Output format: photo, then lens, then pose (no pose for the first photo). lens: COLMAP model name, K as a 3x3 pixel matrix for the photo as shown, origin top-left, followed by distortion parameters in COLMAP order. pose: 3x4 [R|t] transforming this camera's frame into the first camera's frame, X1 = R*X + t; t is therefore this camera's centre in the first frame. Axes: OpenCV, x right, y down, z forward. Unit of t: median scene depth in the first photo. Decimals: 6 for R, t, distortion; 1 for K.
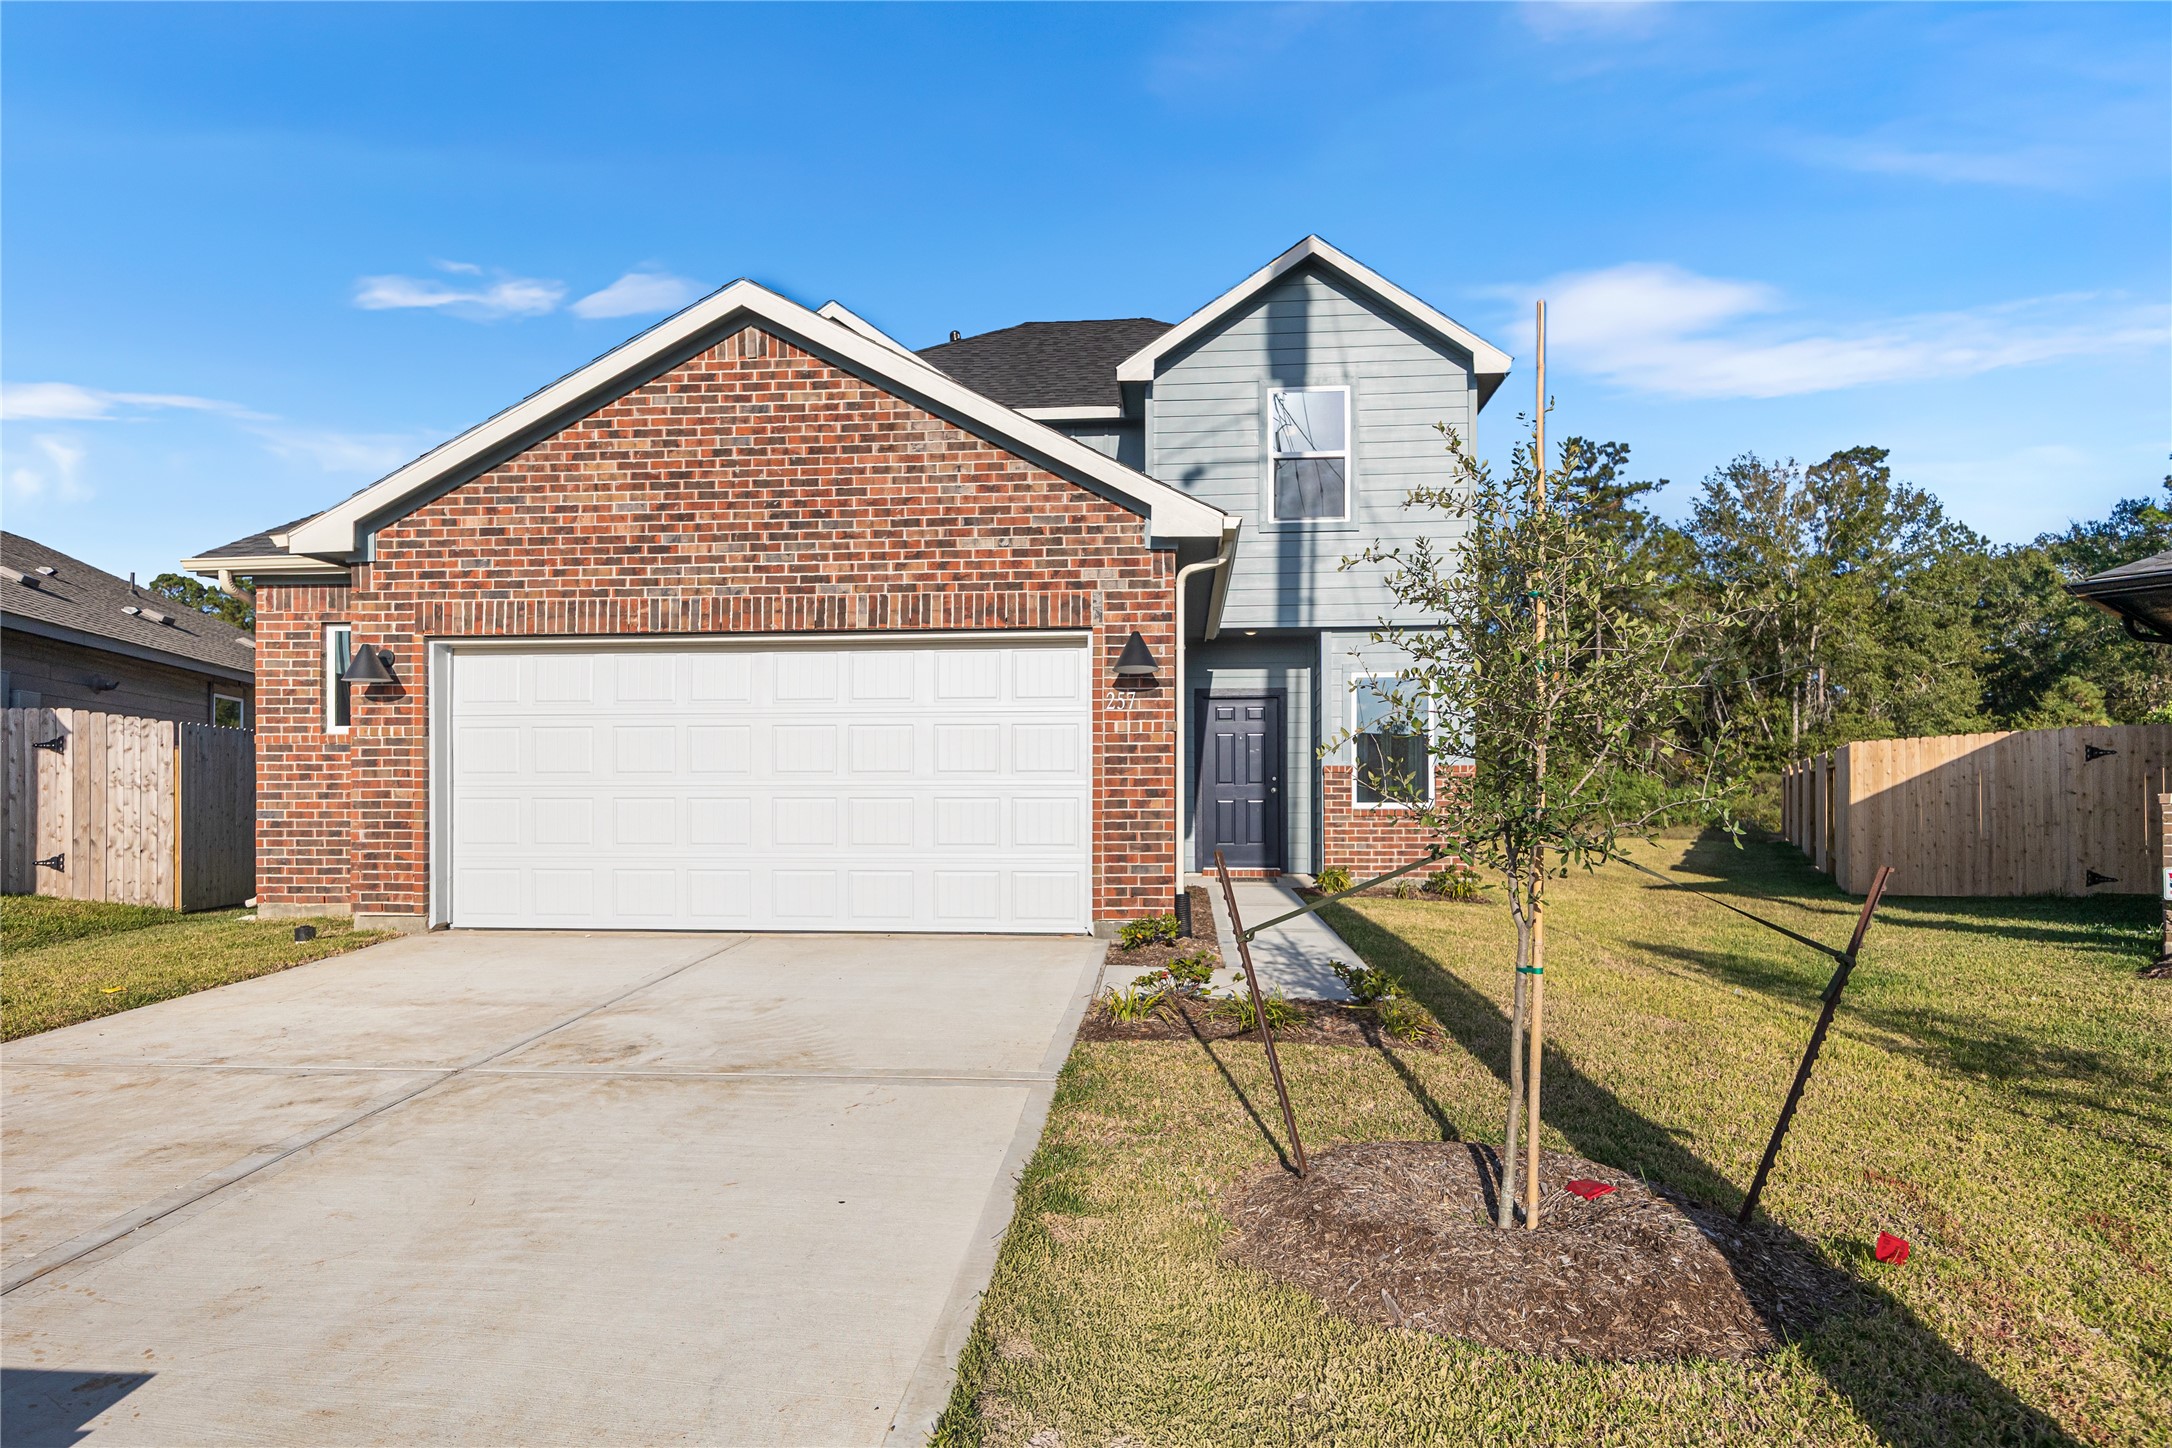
lens RADIAL K [[1221.7, 0, 1059.4], [0, 1221.7, 793.7], [0, 0, 1]] dist [-0.000624, -0.000272]
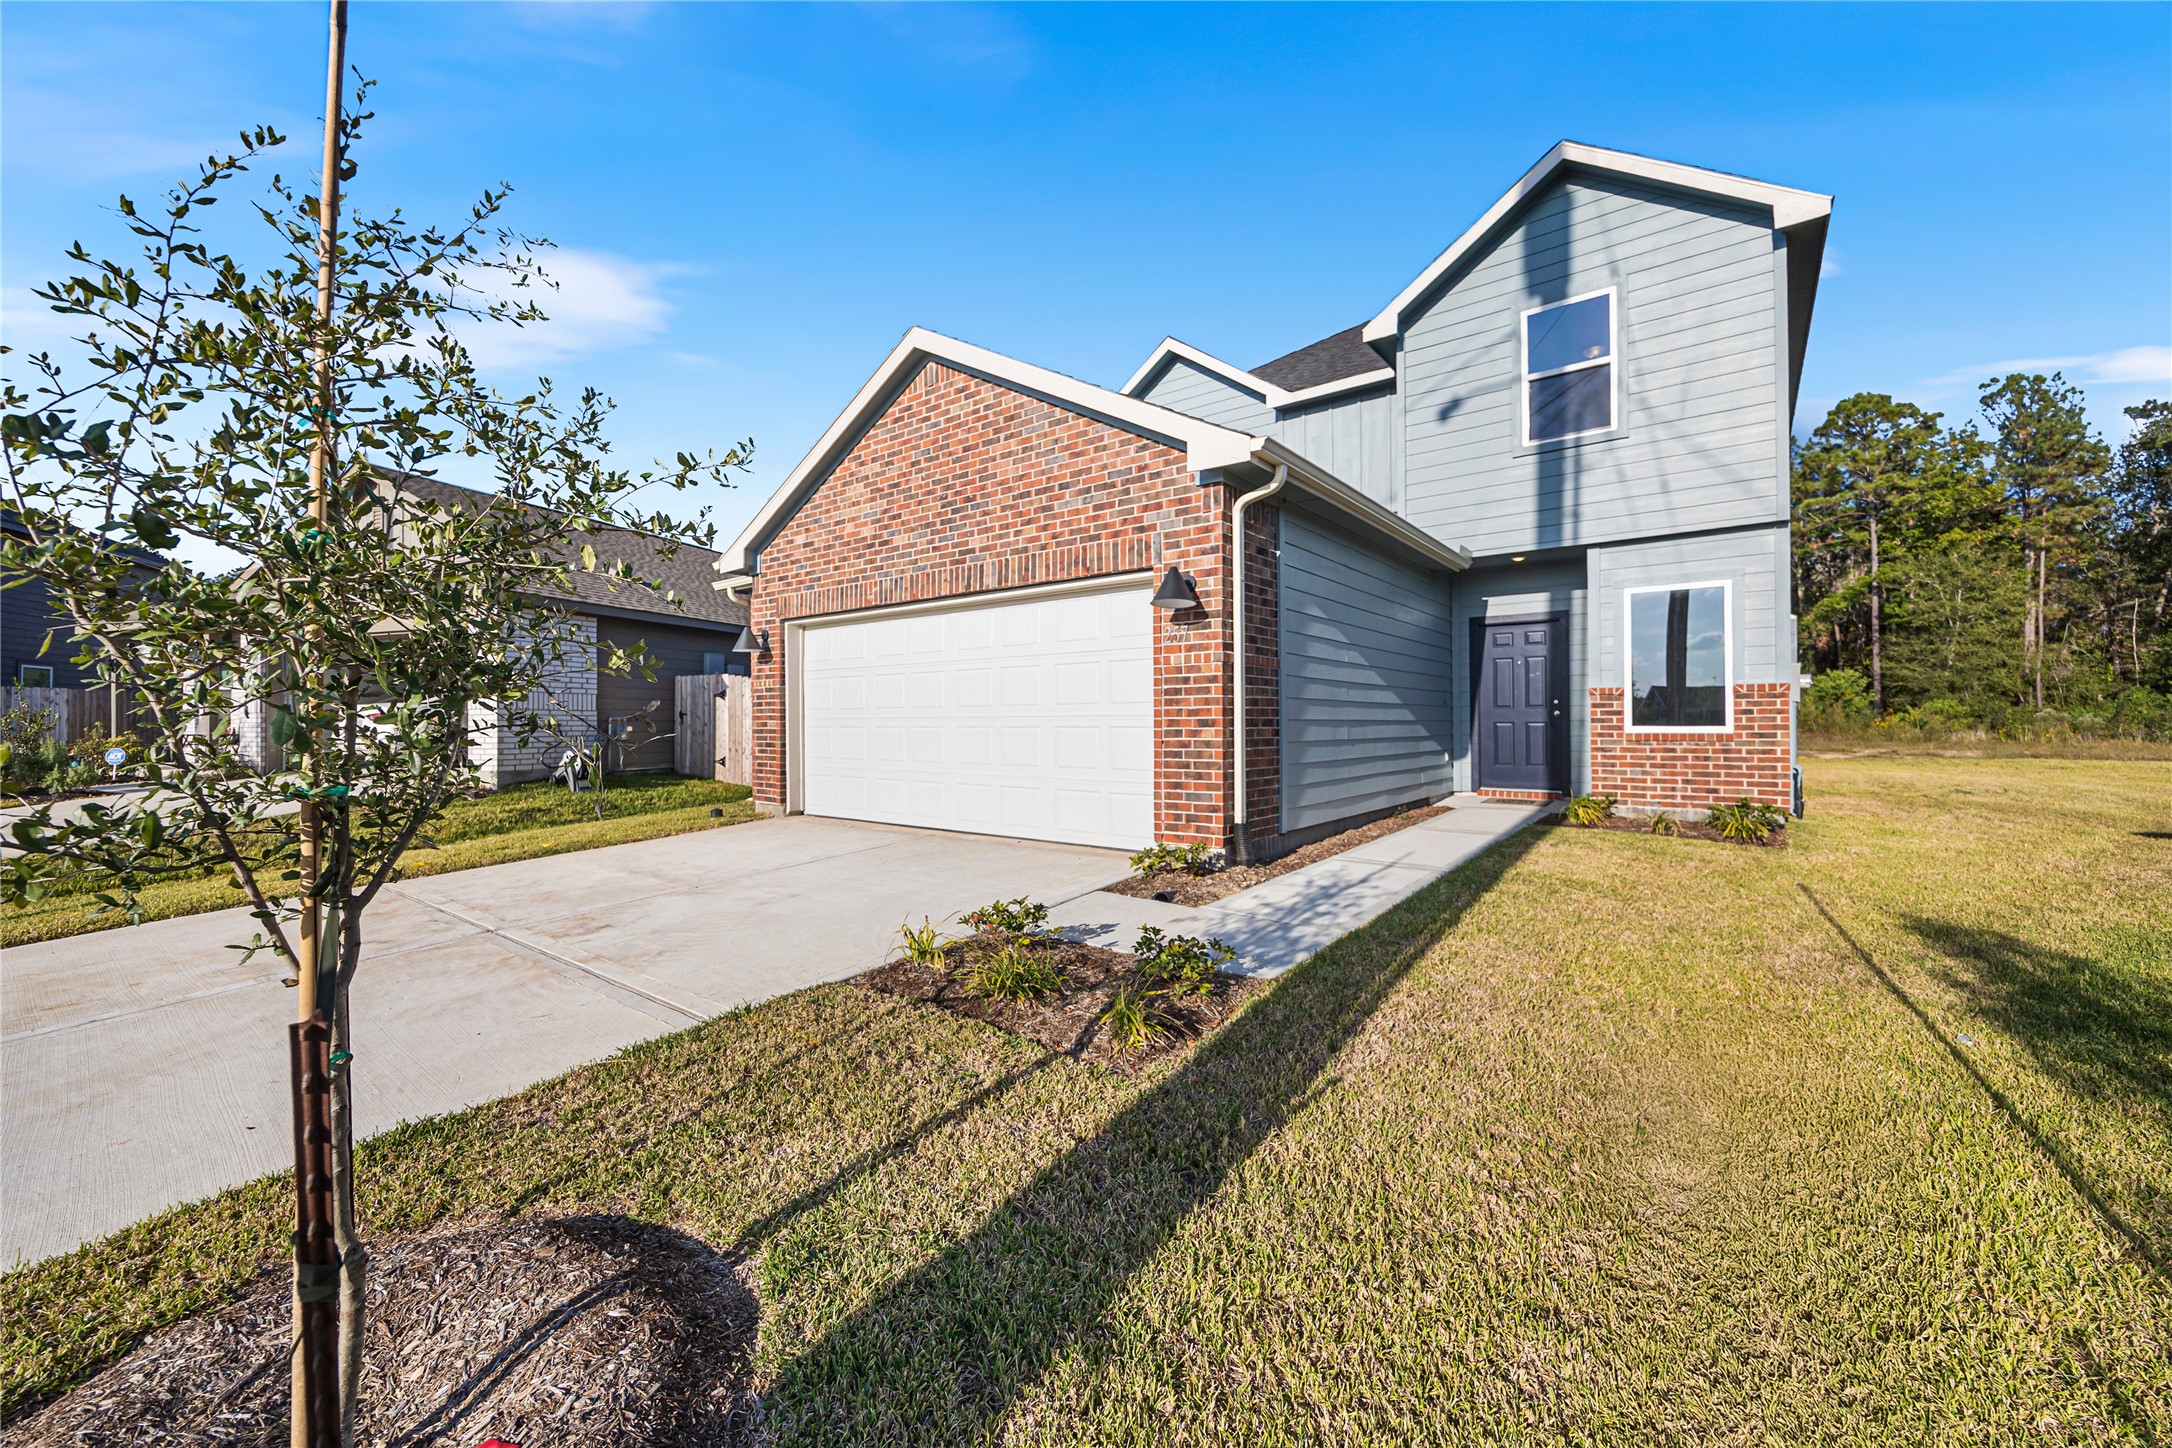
lens RADIAL K [[839.7, 0, 1083.2], [0, 839.7, 712.6], [0, 0, 1]] dist [0.000198, -0.000079]
pose [[0.837776, -0.009459, -0.545931, 0.365211], [0.009261, 0.999952, -0.003113, -0.007619], [0.545935, -0.002448, 0.837824, 0.344638]]
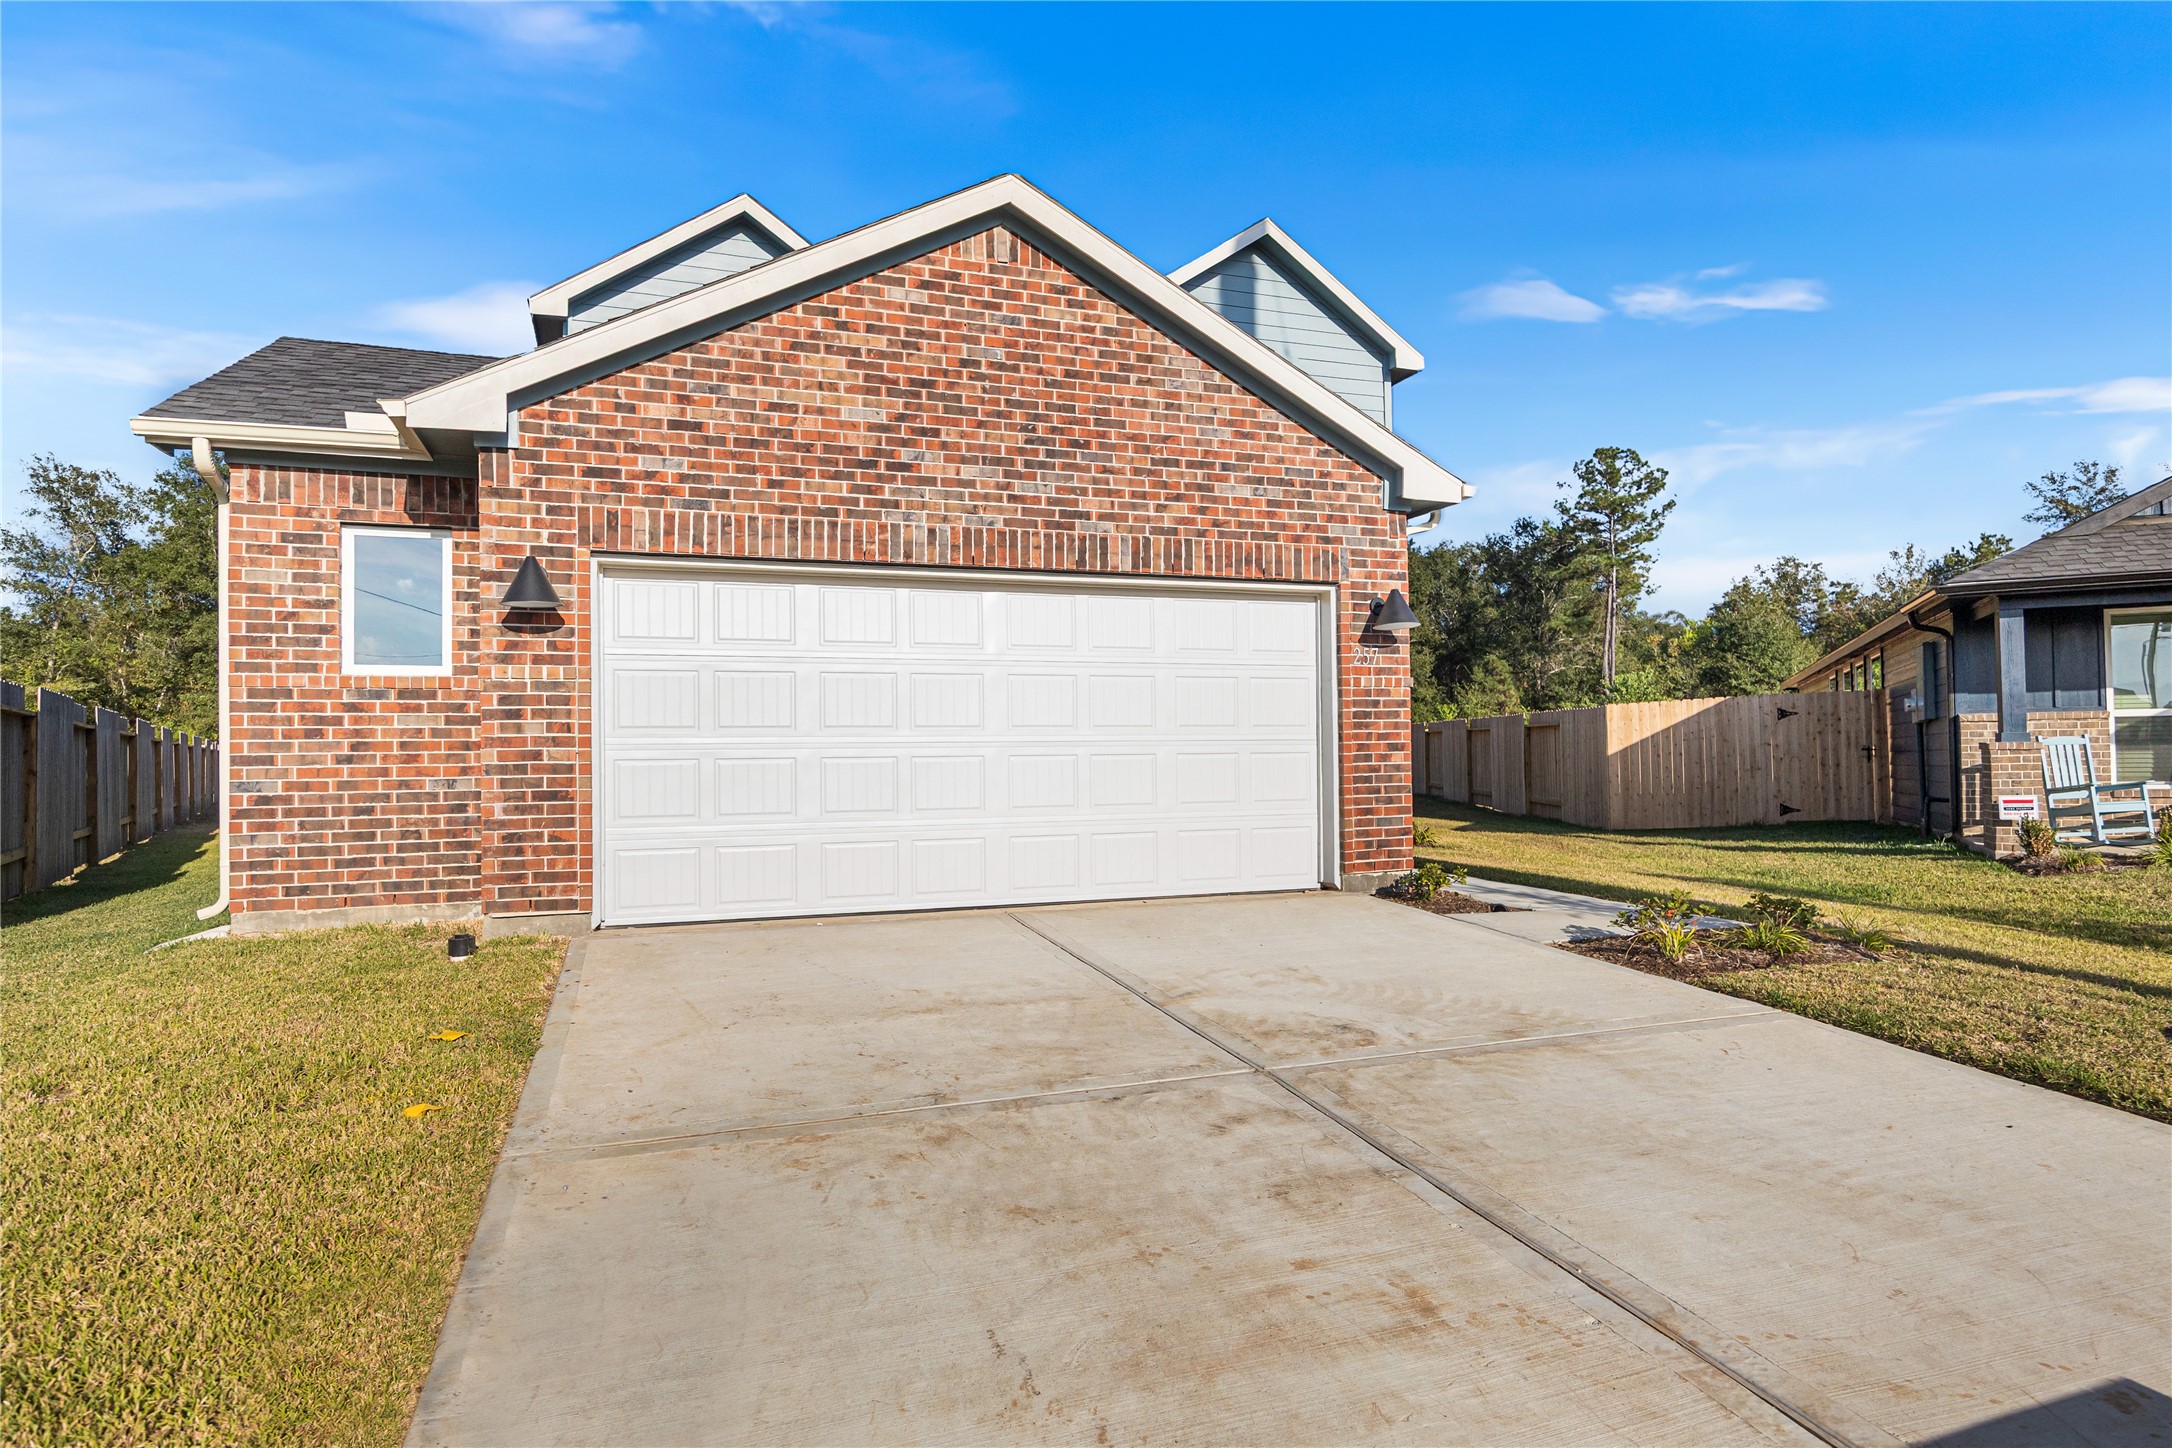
lens RADIAL K [[1248.3, 0, 1083.8], [0, 1248.3, 733.6], [0, 0, 1]] dist [-0.001407, 0.000586]
pose [[0.904697, -0.001723, 0.426052, -0.588349], [0.009326, 0.999832, -0.015762, 0.002444], [-0.425953, 0.018233, 0.904561, 0.157025]]
